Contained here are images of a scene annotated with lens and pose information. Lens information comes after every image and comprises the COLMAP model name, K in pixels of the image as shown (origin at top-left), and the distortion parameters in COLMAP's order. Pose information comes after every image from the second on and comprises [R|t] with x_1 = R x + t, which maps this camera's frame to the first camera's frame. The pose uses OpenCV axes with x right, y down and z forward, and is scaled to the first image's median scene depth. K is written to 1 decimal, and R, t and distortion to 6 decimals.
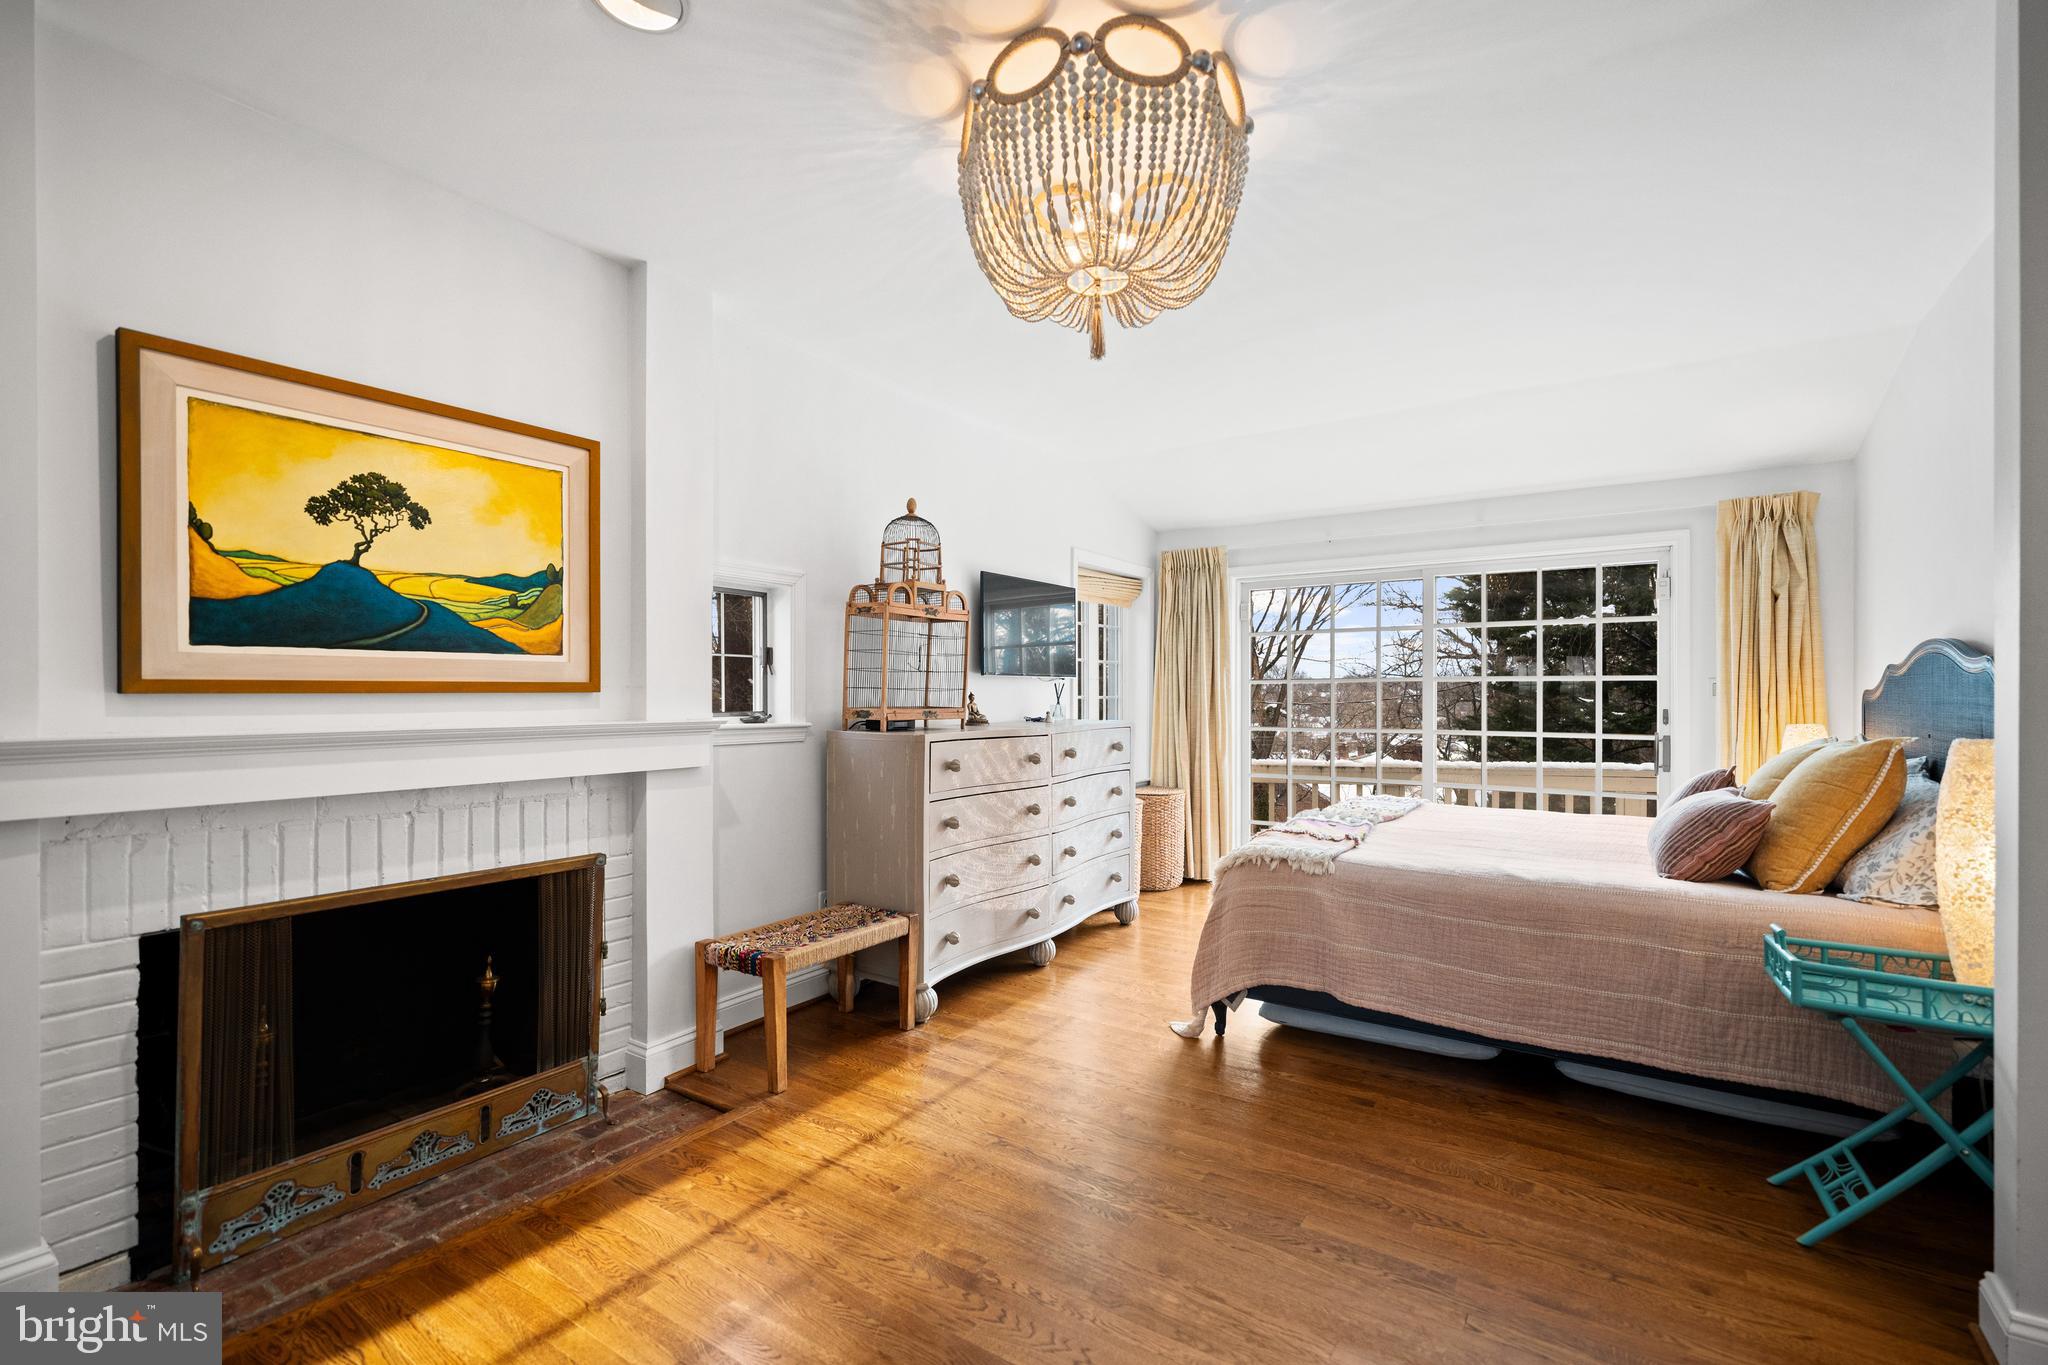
lens RADIAL K [[898.9, 0, 1029.8], [0, 898.9, 696.2], [0, 0, 1]] dist [0.002254, 0.000235]
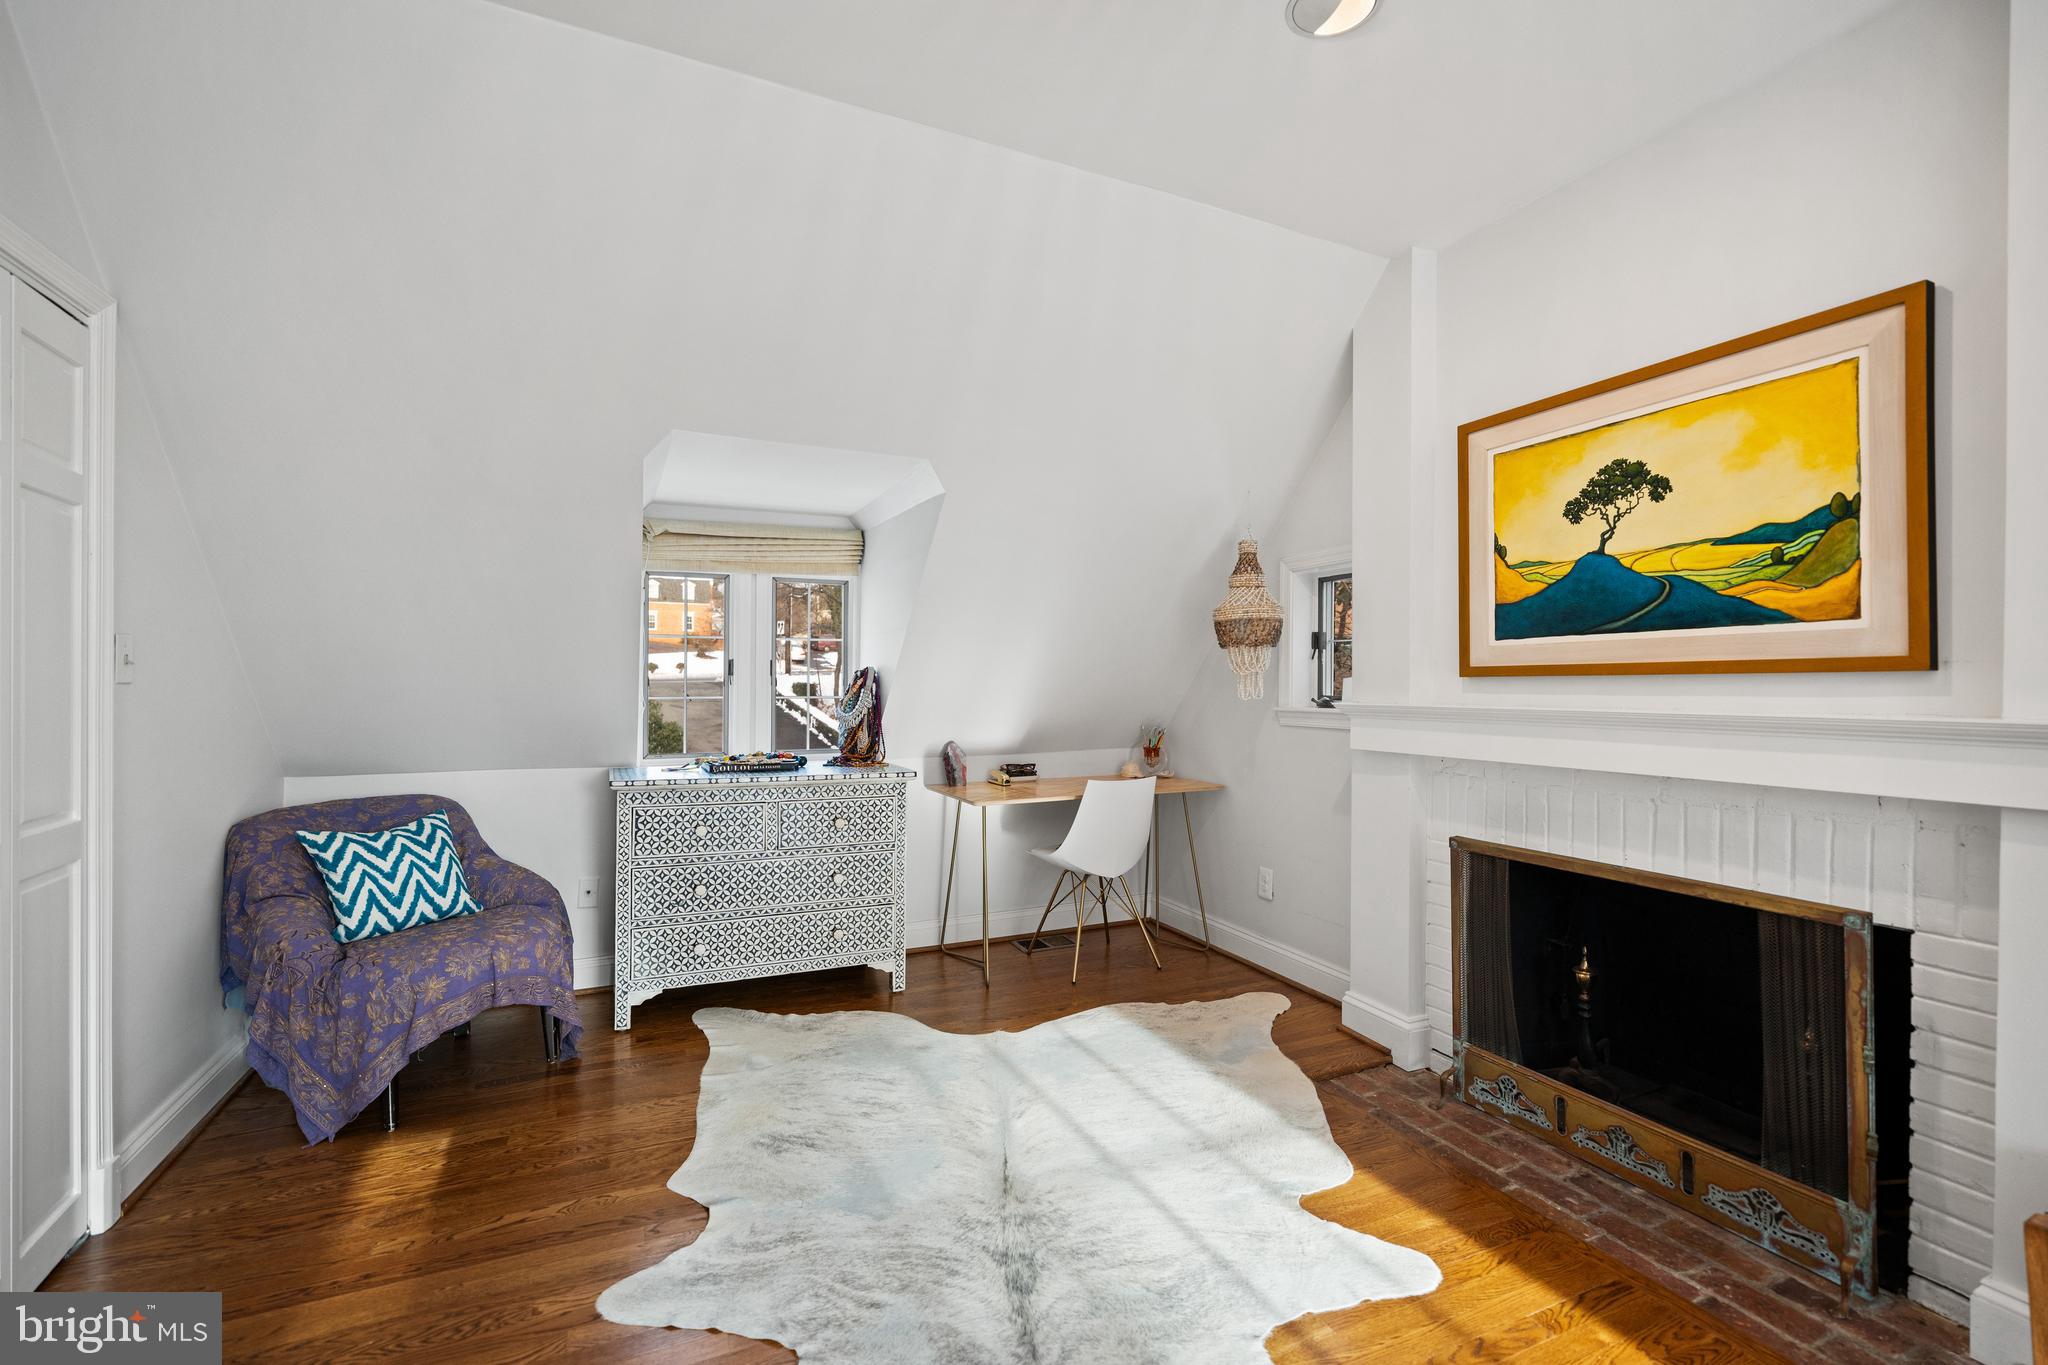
lens RADIAL K [[898.9, 0, 1029.4], [0, 898.9, 673.5], [0, 0, 1]] dist [0.002254, 0.000235]
pose [[-0.526552, -0.008544, -0.850100, 0.481958], [-0.000952, 0.999955, -0.009461, 0.005057], [0.850143, -0.004172, -0.526536, 0.950532]]
